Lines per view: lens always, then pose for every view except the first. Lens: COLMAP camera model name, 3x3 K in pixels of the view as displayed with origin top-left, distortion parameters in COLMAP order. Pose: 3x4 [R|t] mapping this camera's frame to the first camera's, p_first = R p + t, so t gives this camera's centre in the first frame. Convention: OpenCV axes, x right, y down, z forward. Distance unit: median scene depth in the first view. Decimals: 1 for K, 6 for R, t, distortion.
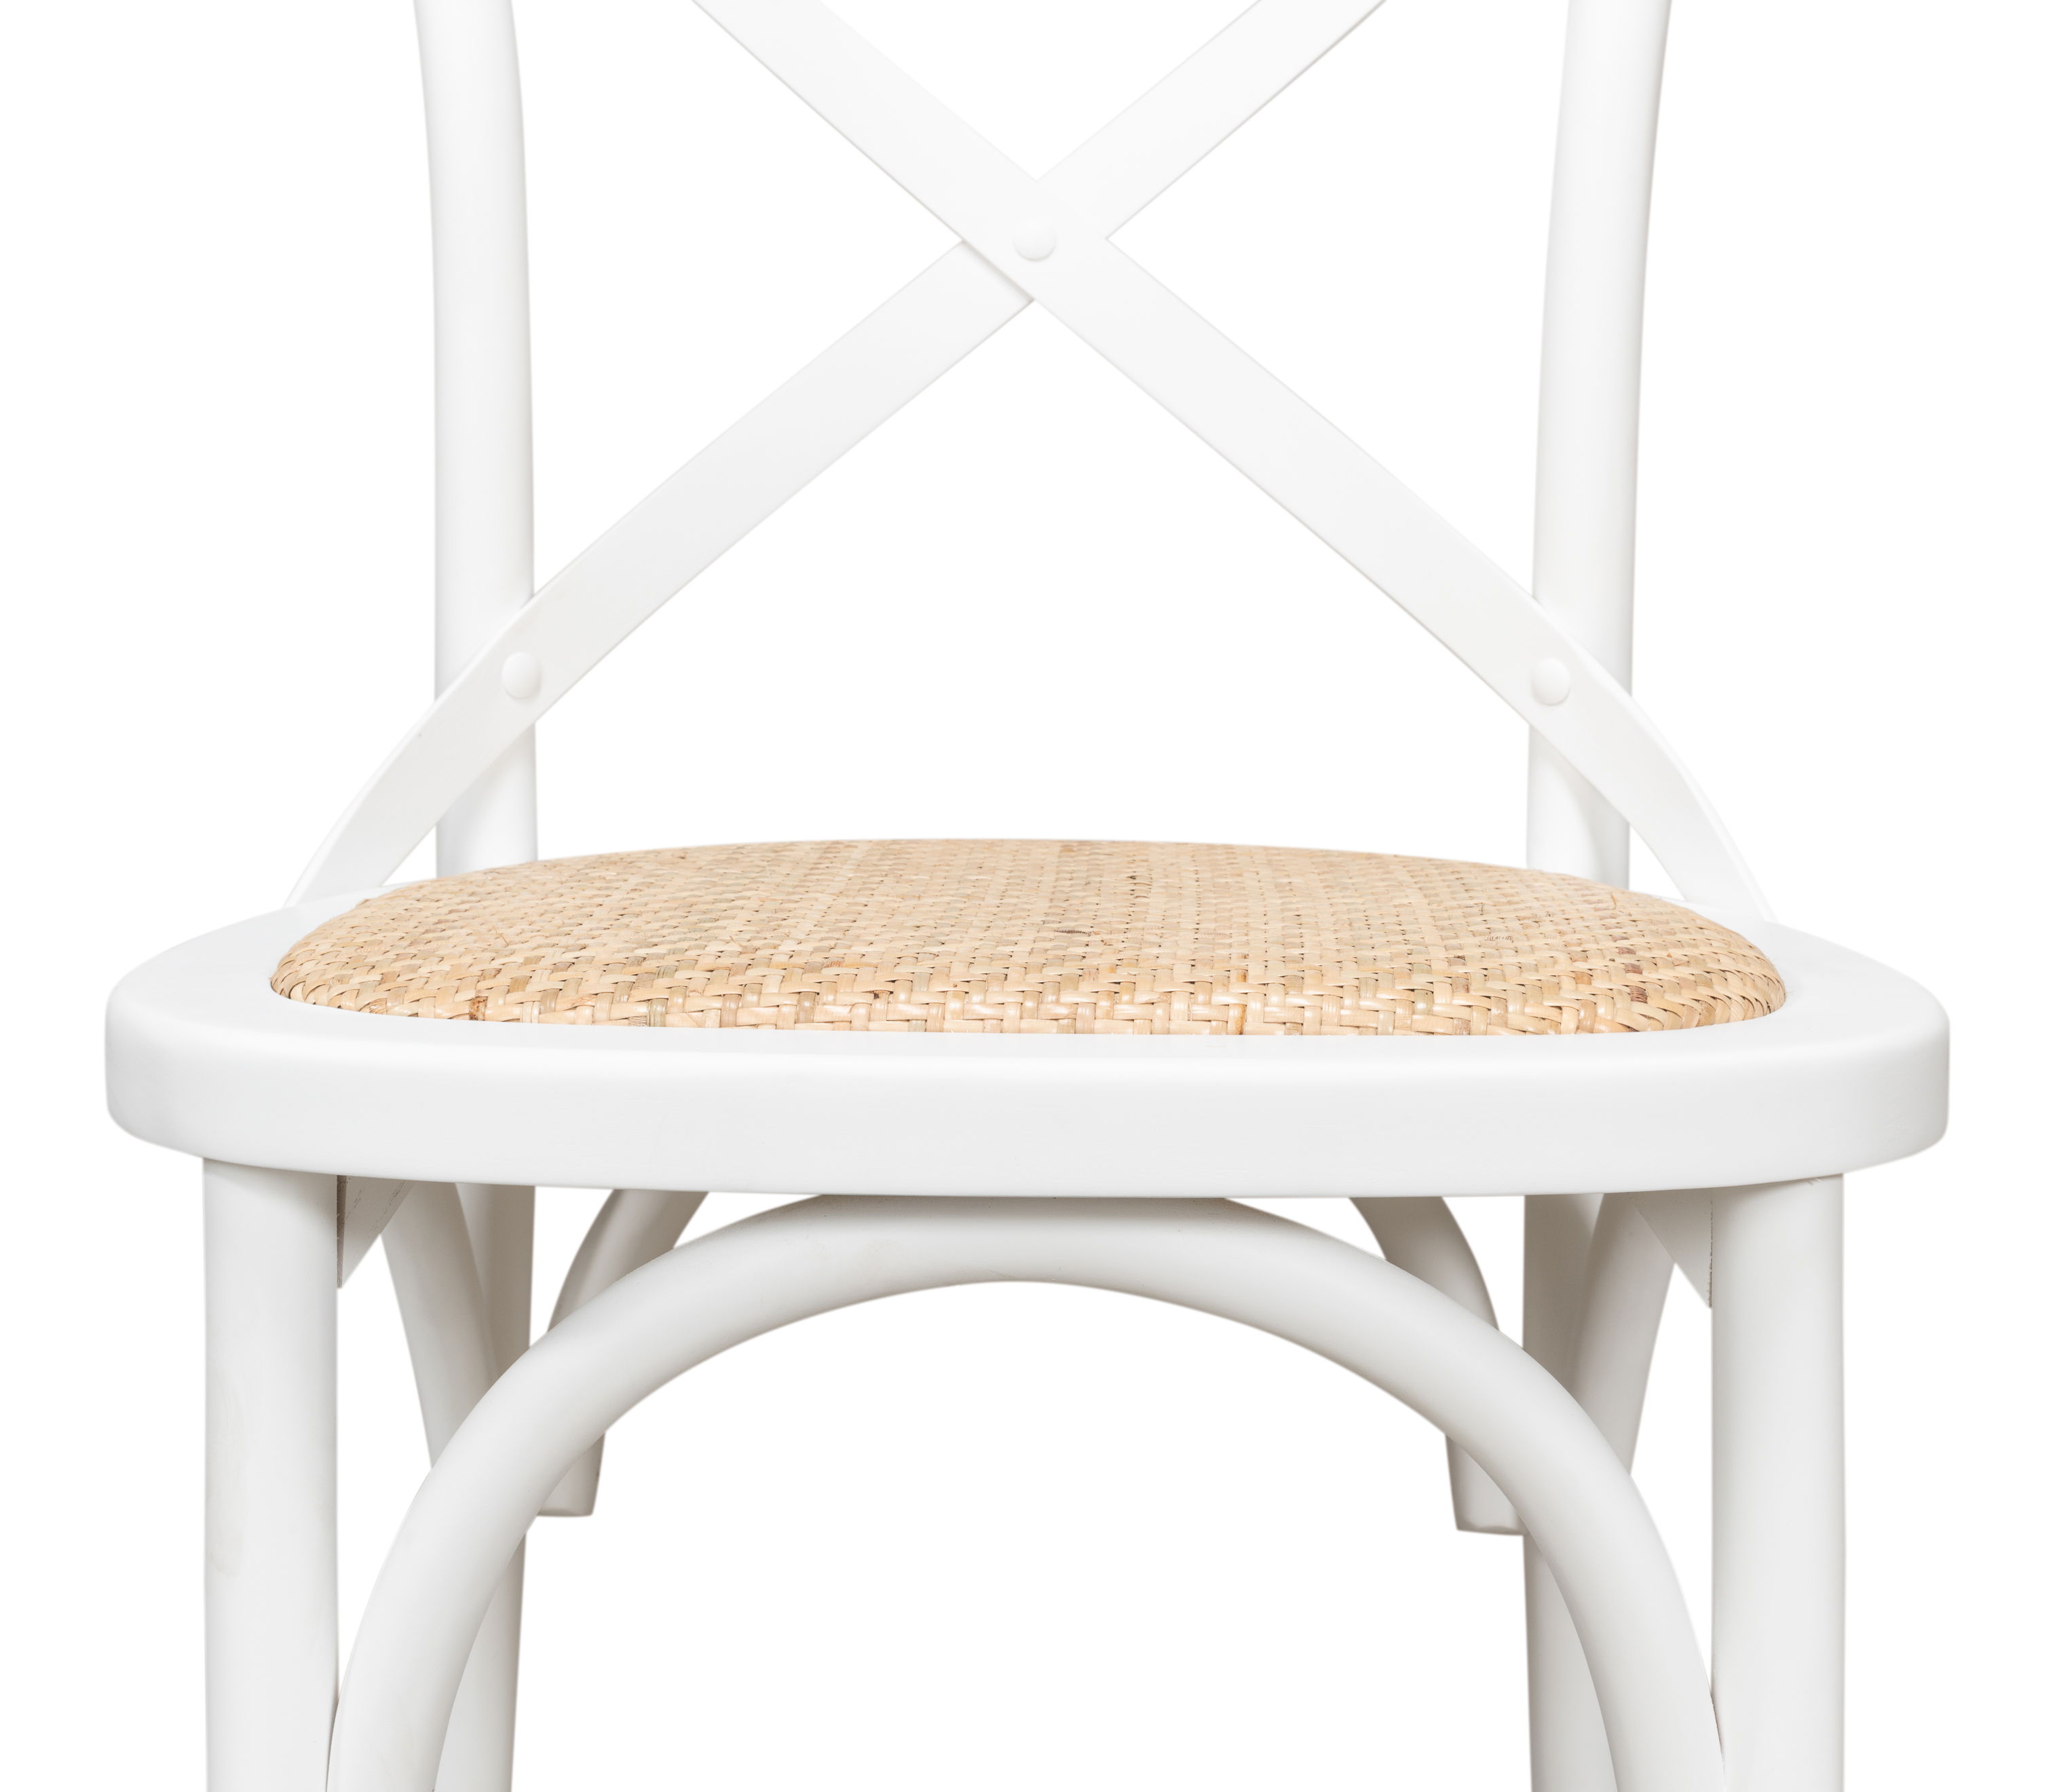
lens RADIAL K [[3902.0, 0, 1042.8], [0, 3902.0, 902.4], [0, 0, 1]] dist [-0.135637, 0.000000]
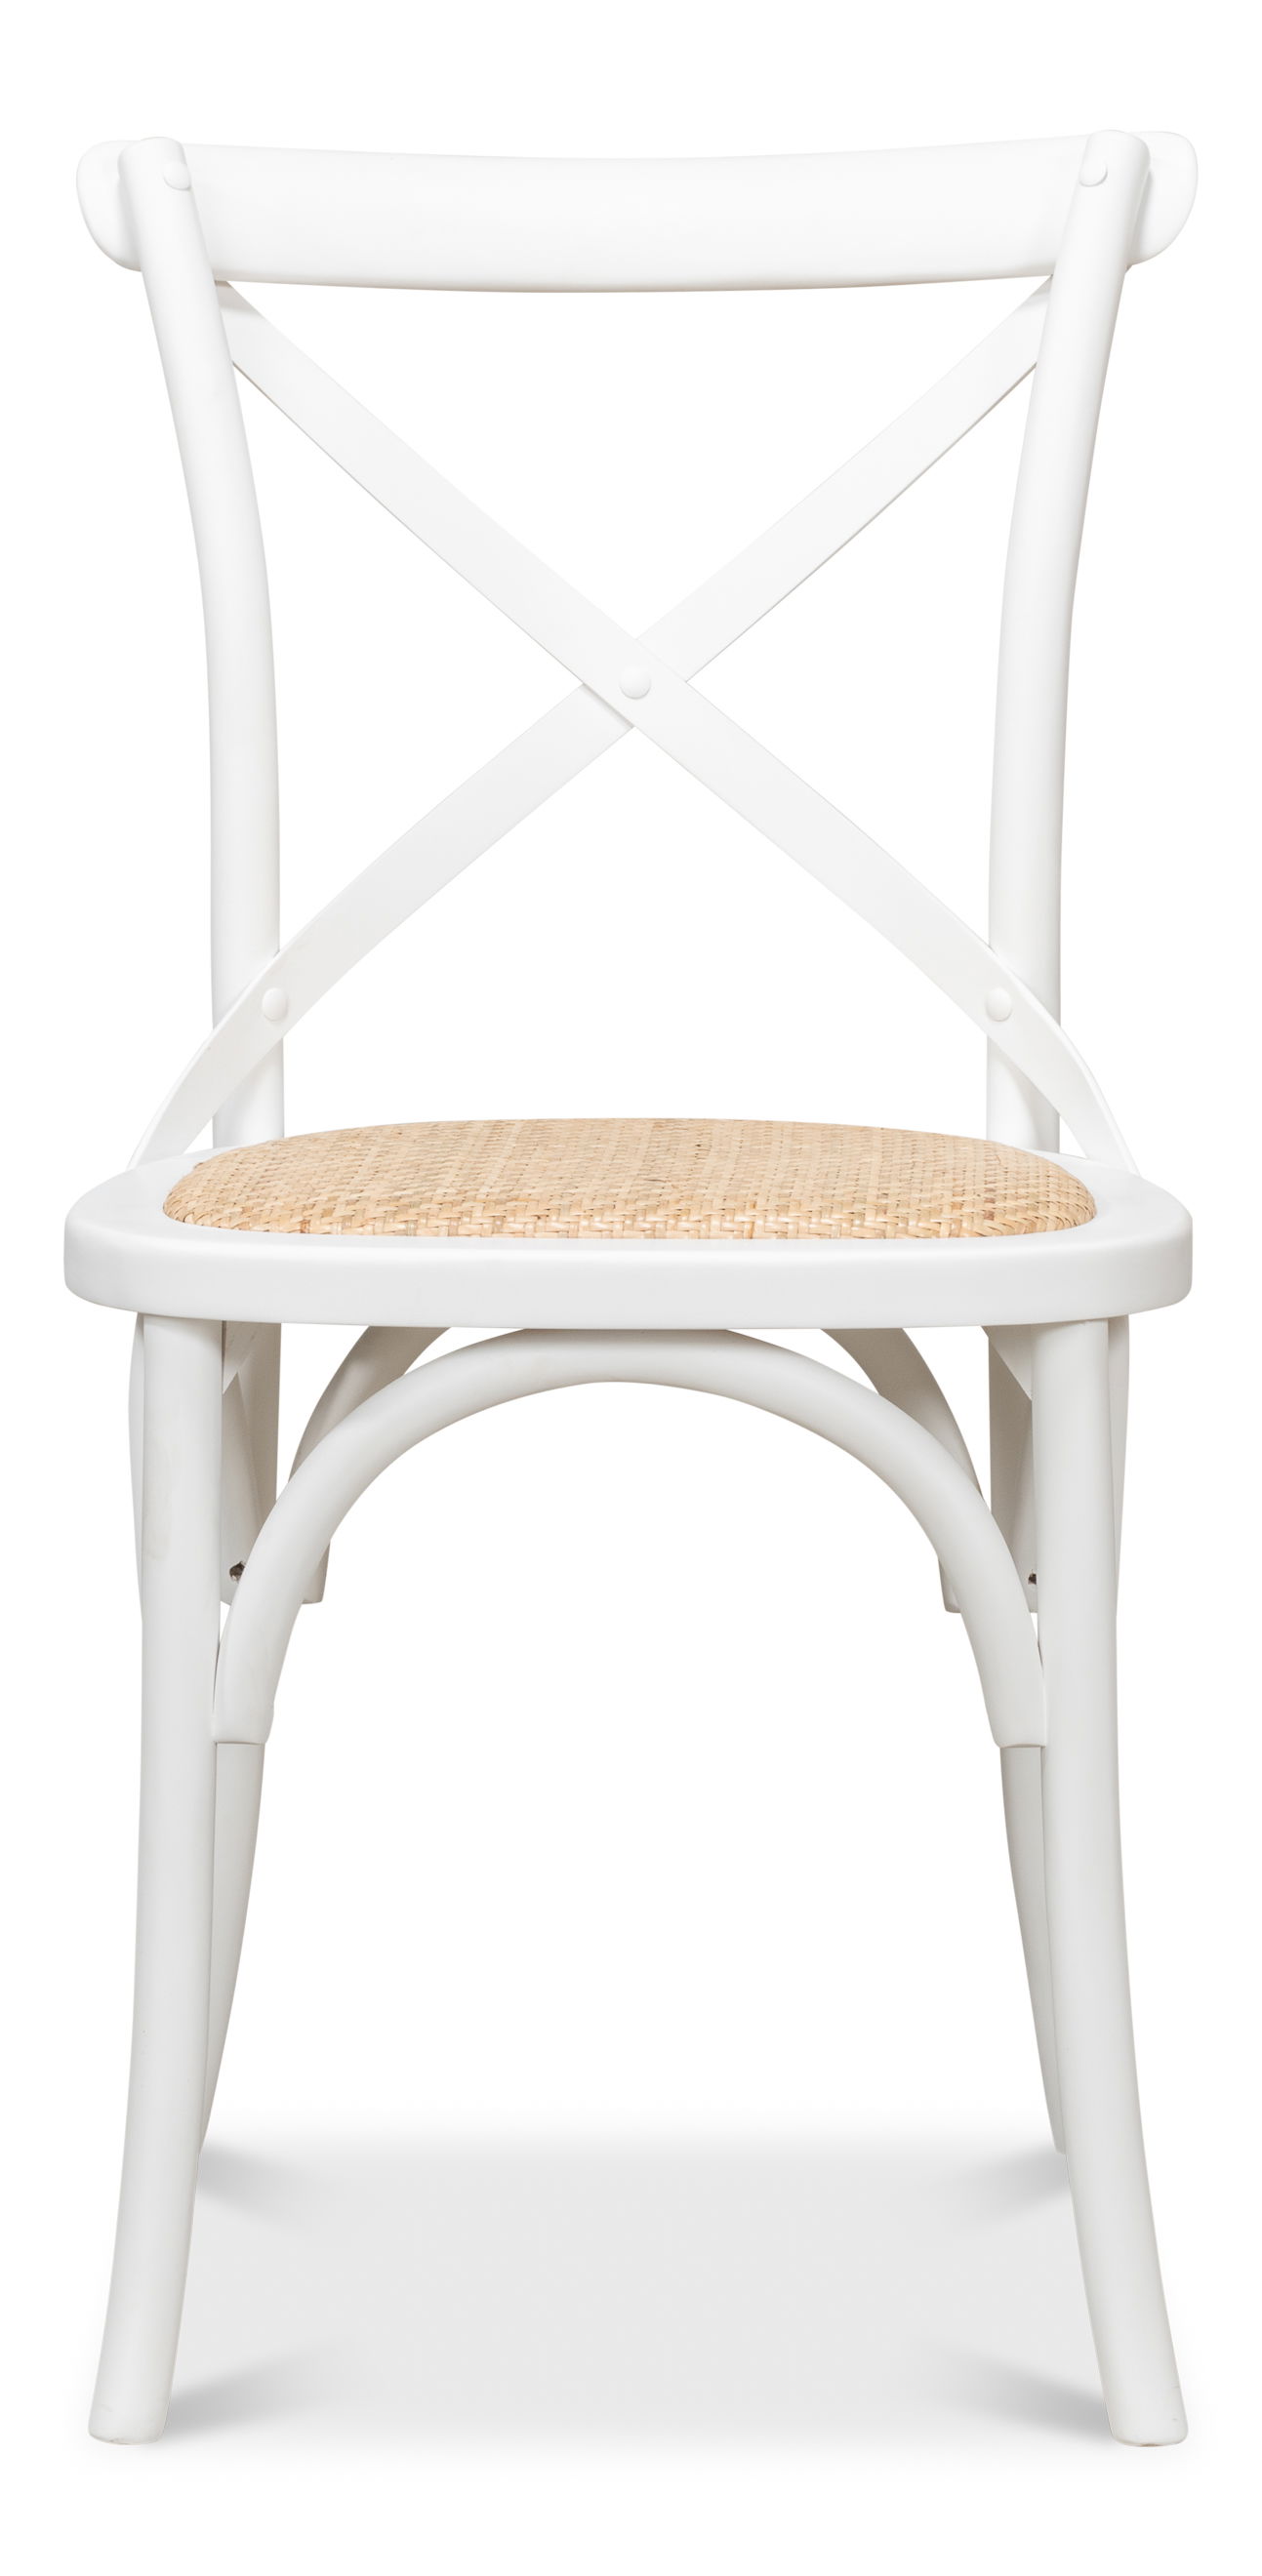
lens RADIAL K [[5789.0, 0, 621.4], [0, 5789.0, 1279.5], [0, 0, 1]] dist [-0.095617, 0.000000]
pose [[0.999926, -0.004955, -0.011124, 0.020580], [0.005192, 0.999758, 0.021361, -0.002907], [0.011015, -0.021417, 0.999710, -1.457759]]
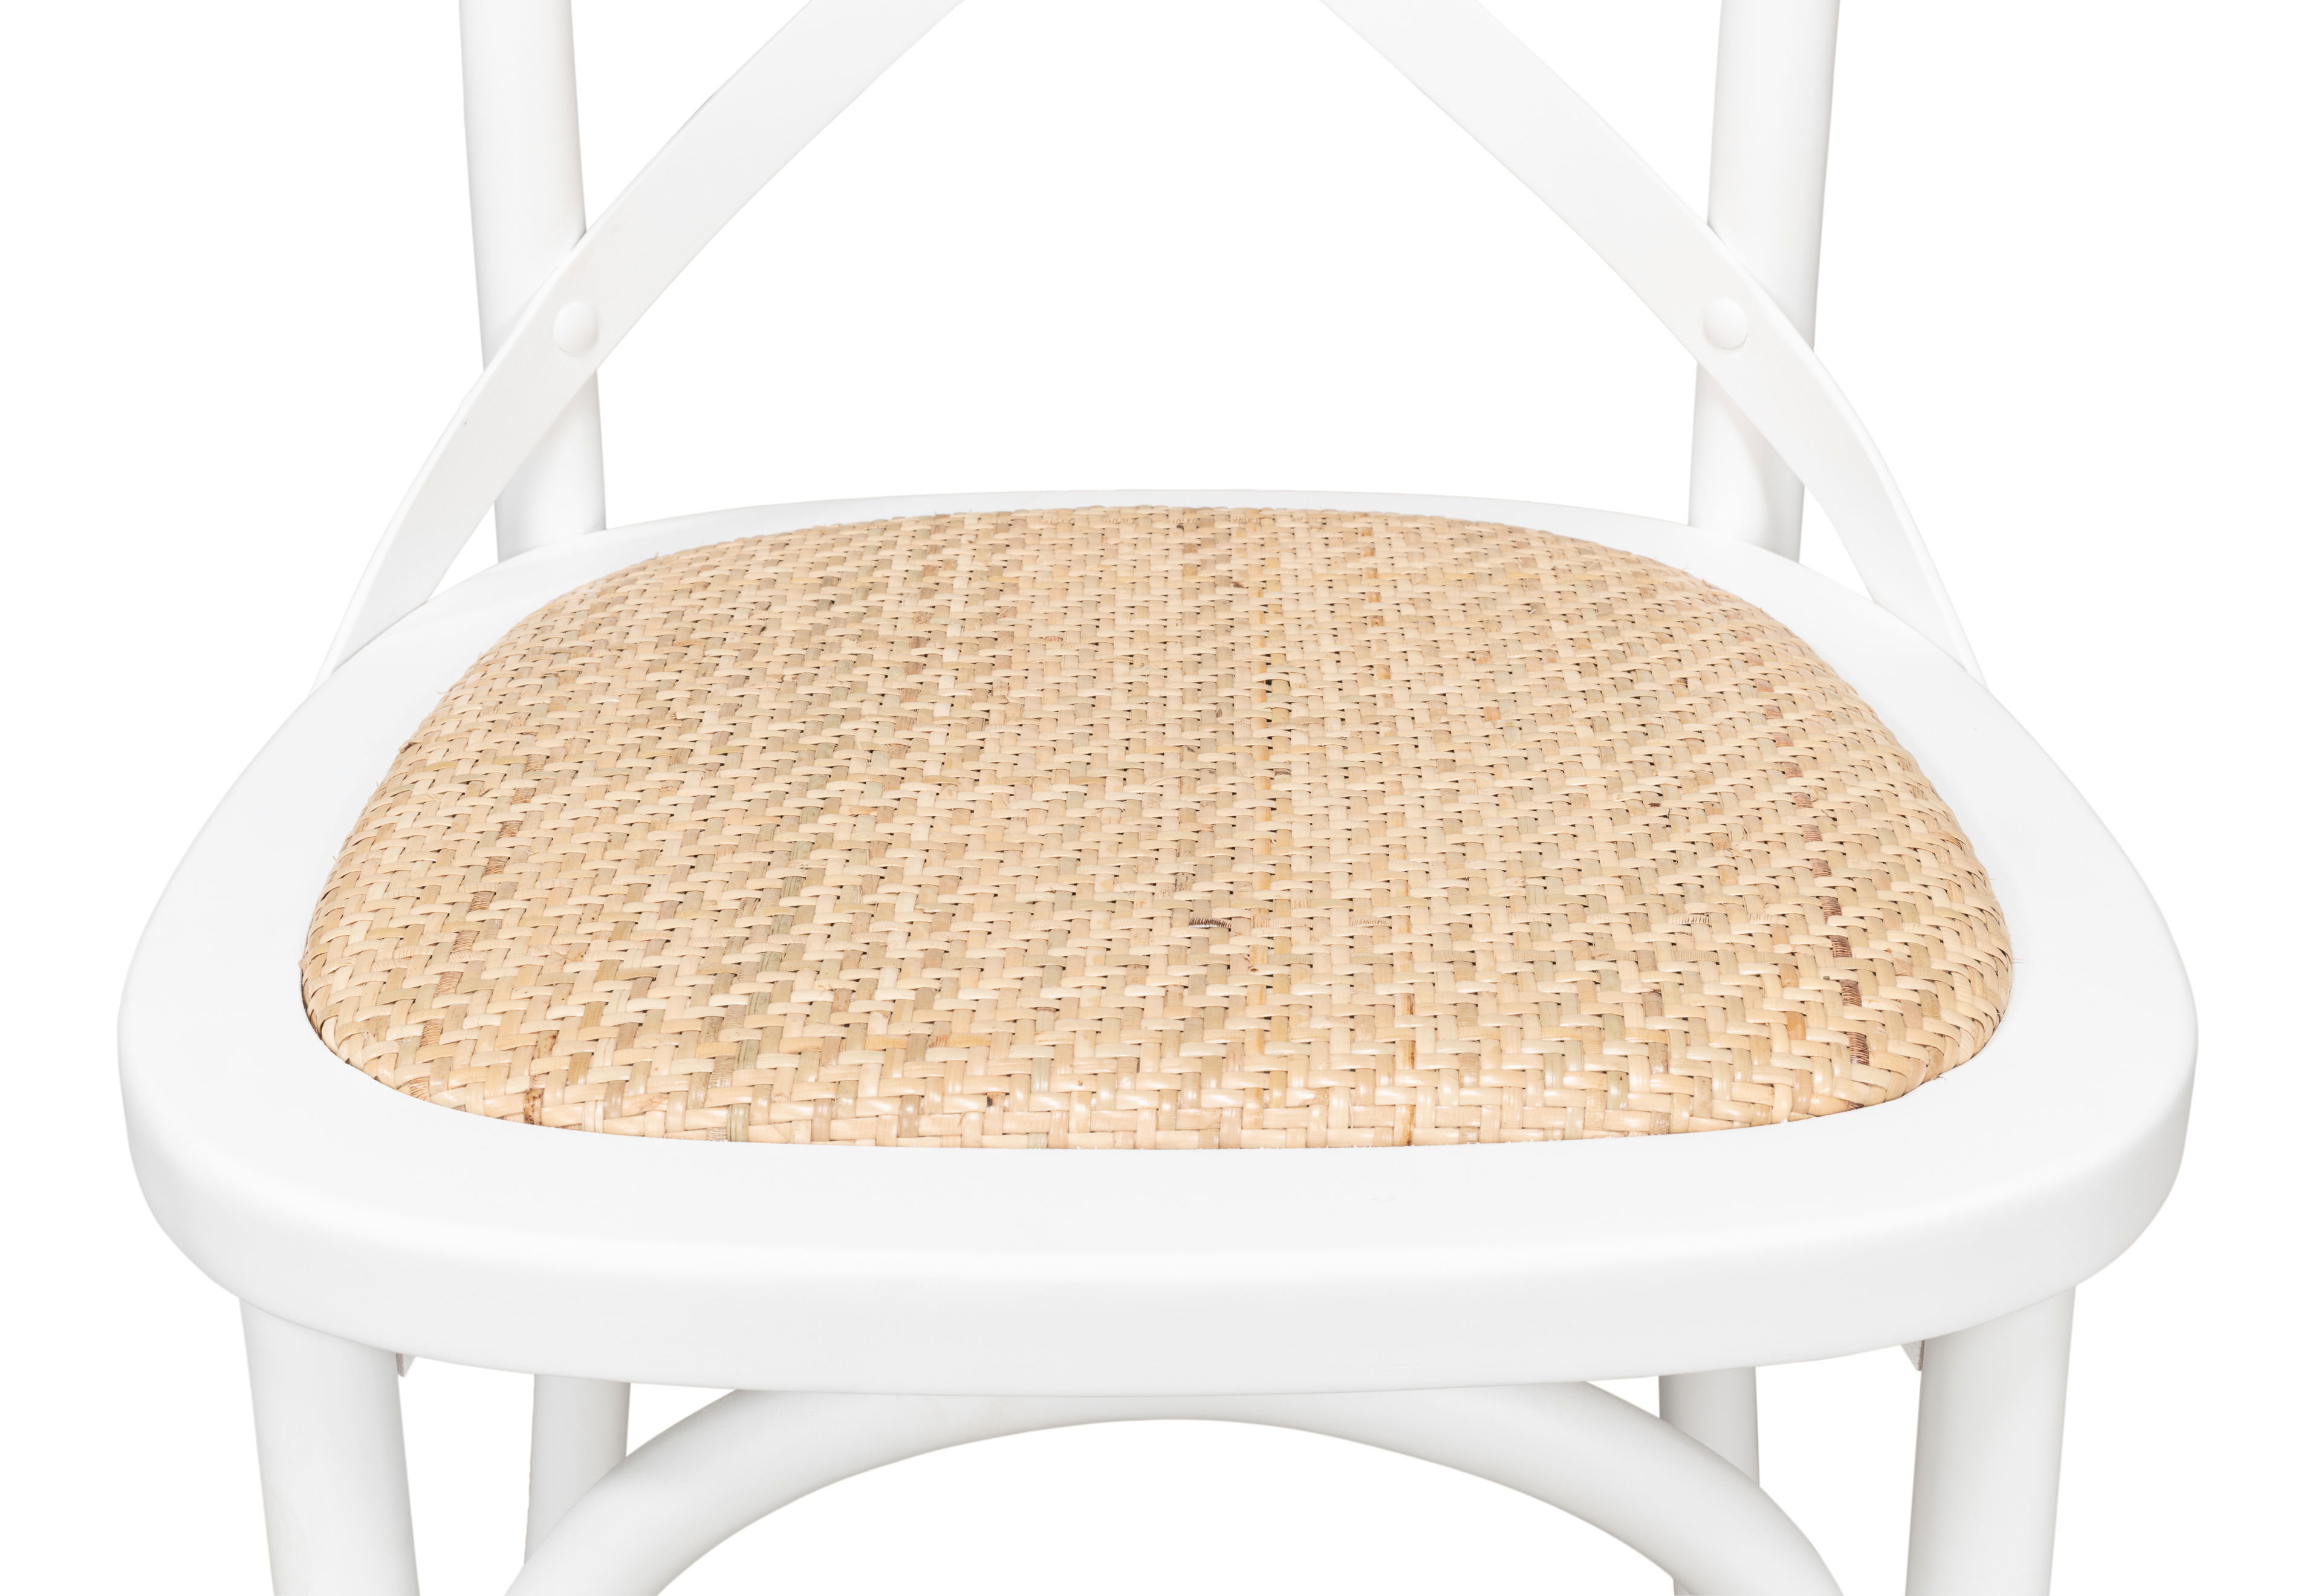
lens RADIAL K [[3528.4, 0, 1157.6], [0, 3528.4, 790.9], [0, 0, 1]] dist [-0.122442, 0.000000]
pose [[0.999899, -0.012258, 0.007204, -0.009563], [0.009473, 0.952188, 0.305365, -0.264787], [-0.010602, -0.305265, 0.952208, 0.256175]]
